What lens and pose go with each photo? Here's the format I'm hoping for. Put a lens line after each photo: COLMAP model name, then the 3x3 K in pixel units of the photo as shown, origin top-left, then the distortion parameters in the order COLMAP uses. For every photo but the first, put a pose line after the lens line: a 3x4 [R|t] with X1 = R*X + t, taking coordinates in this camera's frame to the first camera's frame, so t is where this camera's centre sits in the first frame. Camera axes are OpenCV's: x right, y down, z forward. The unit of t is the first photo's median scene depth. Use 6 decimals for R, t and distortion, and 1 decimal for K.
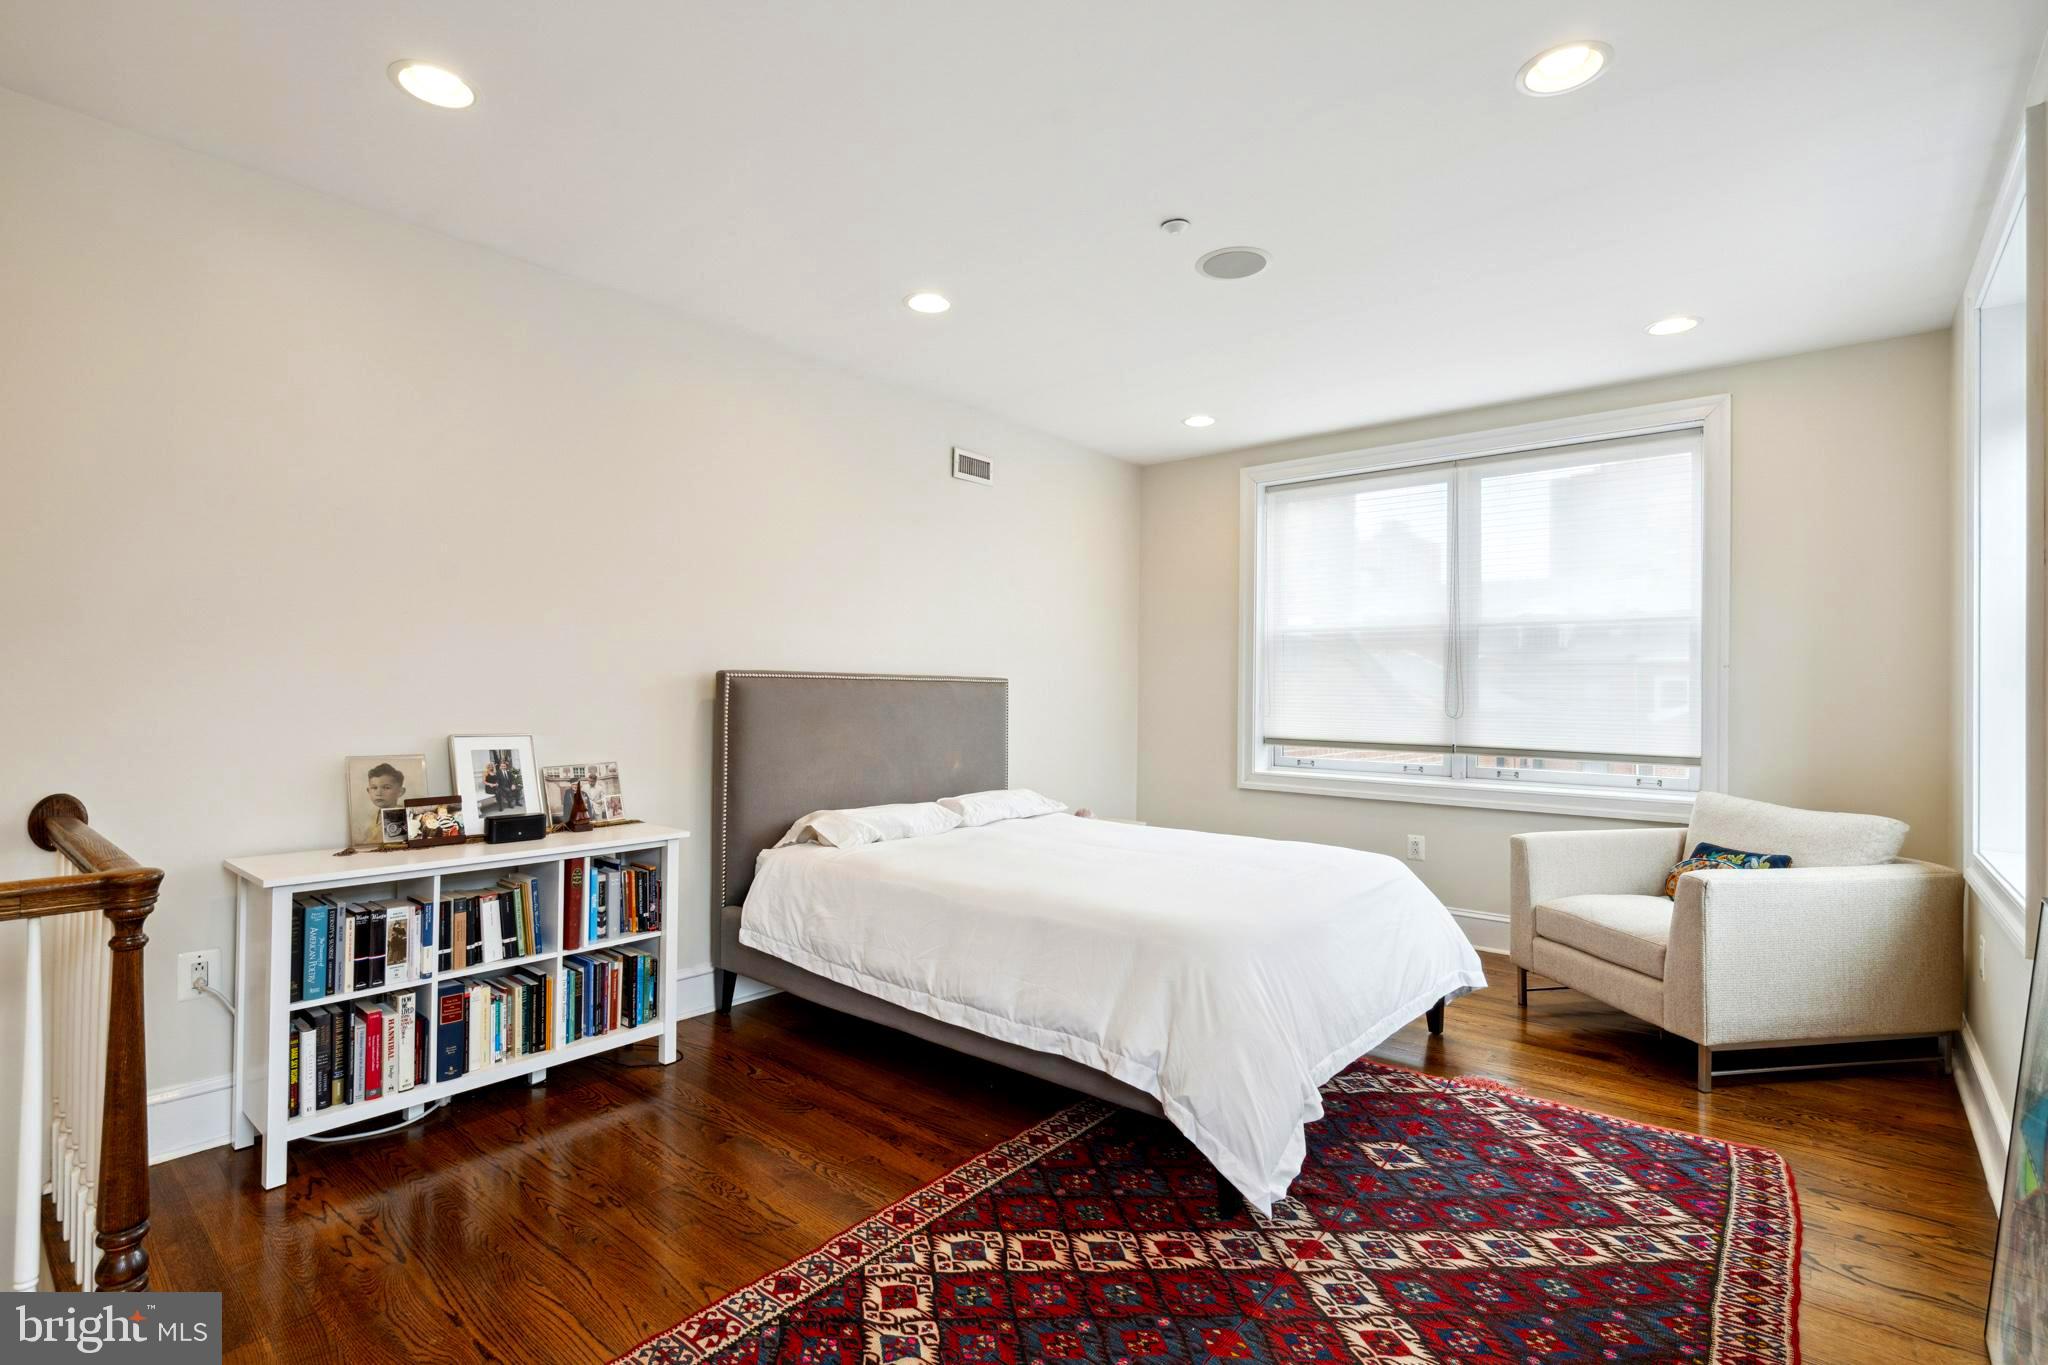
lens RADIAL K [[959.8, 0, 1018.8], [0, 959.8, 676.9], [0, 0, 1]] dist [-0.007341, 0.004123]
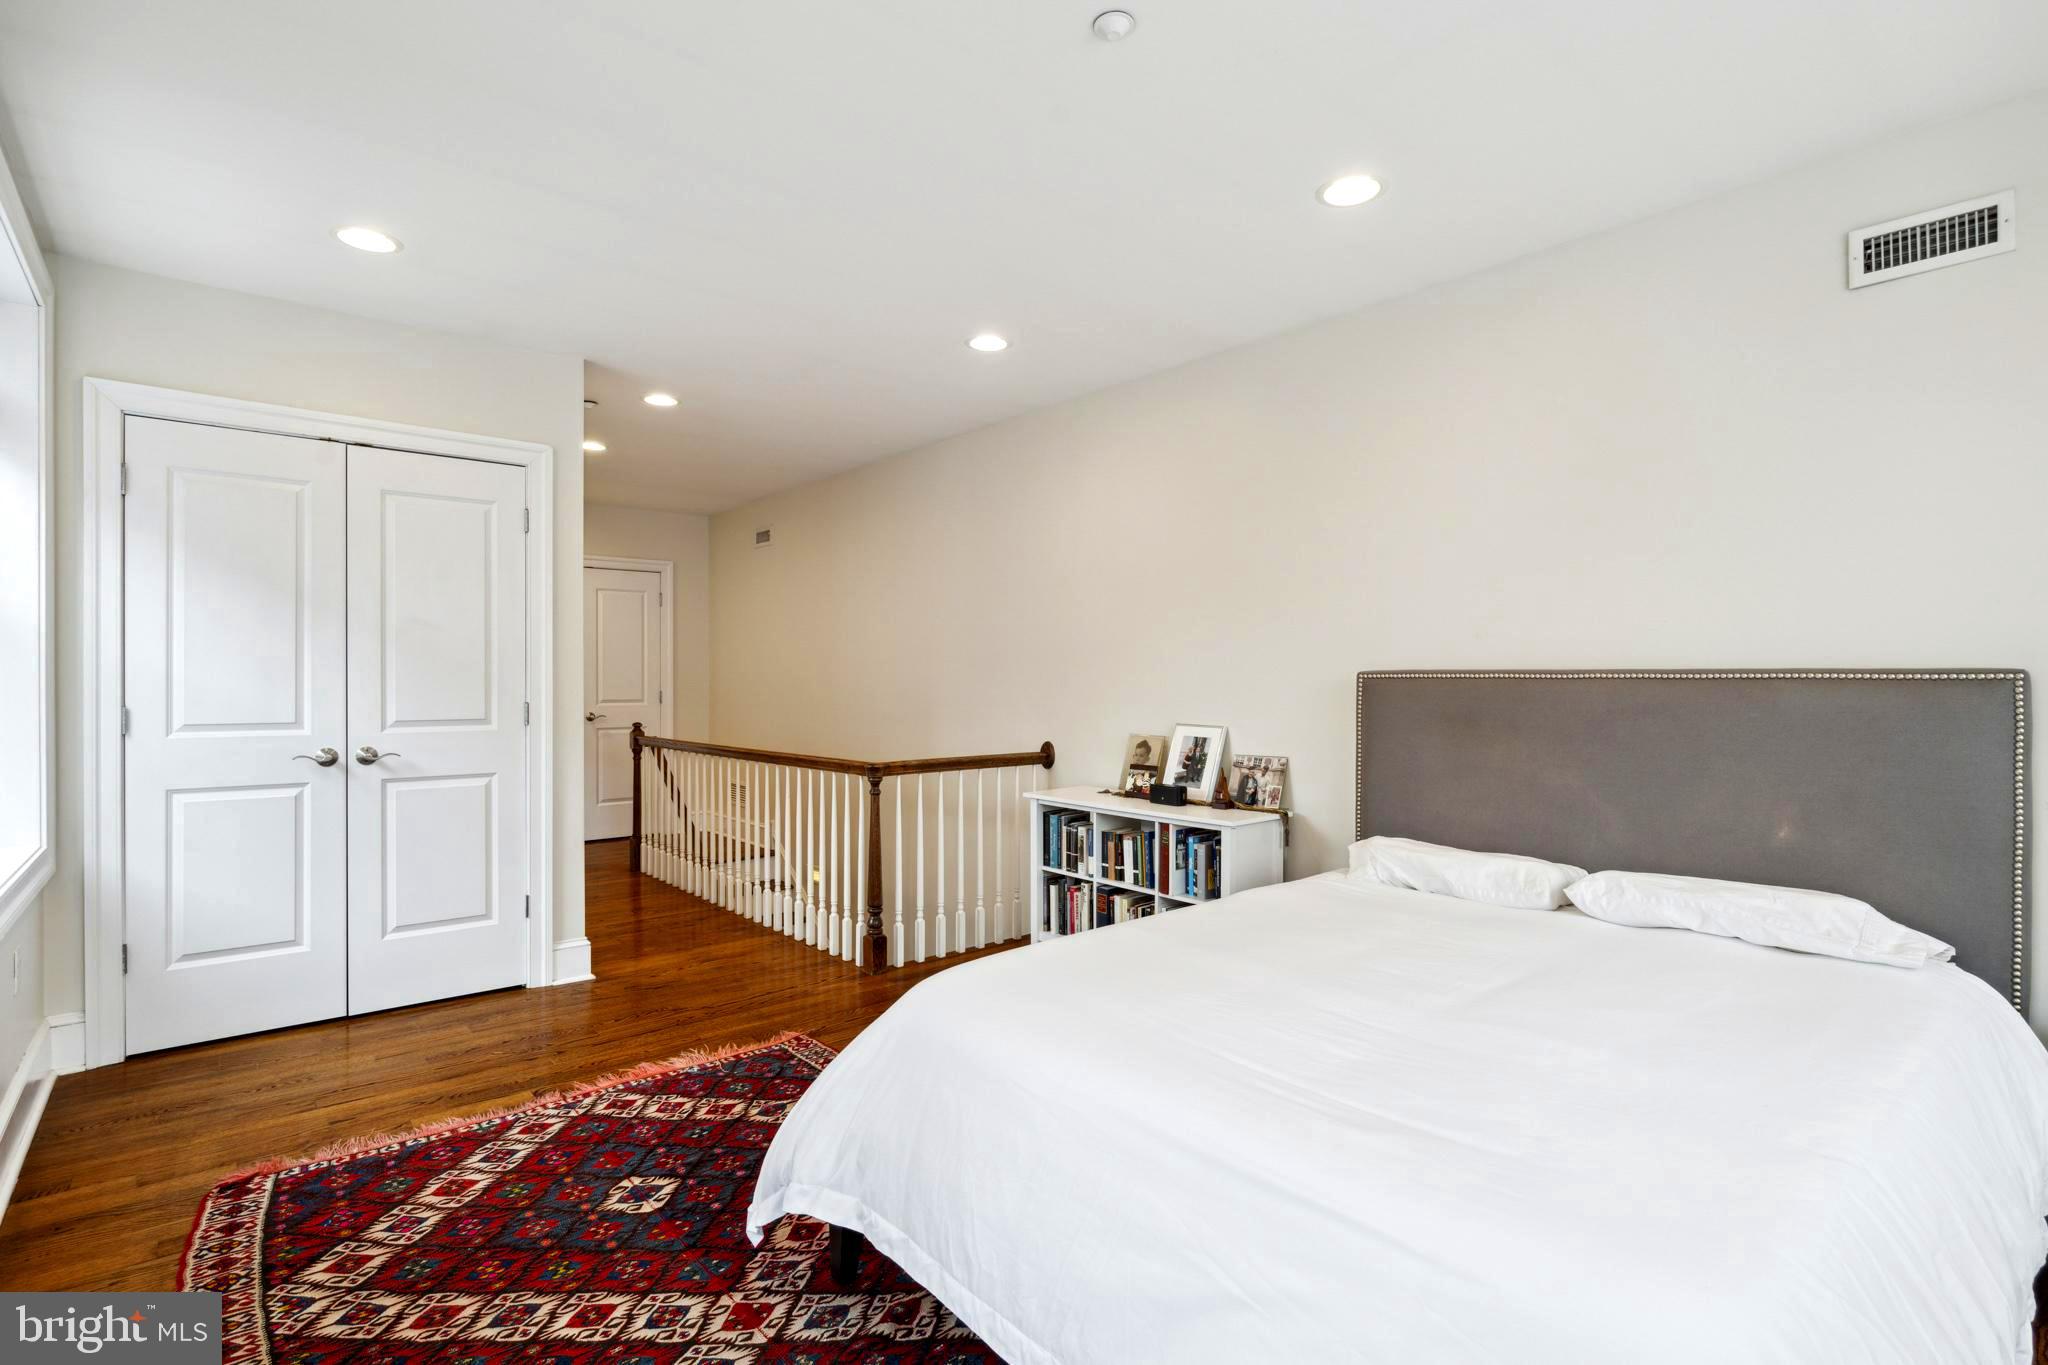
lens RADIAL K [[959.8, 0, 1007.8], [0, 959.8, 686.9], [0, 0, 1]] dist [-0.007341, 0.004123]
pose [[-0.188951, -0.015144, -0.981870, 0.922440], [0.004878, 0.999854, -0.016360, 0.031845], [0.981974, -0.007880, -0.188849, 1.150110]]
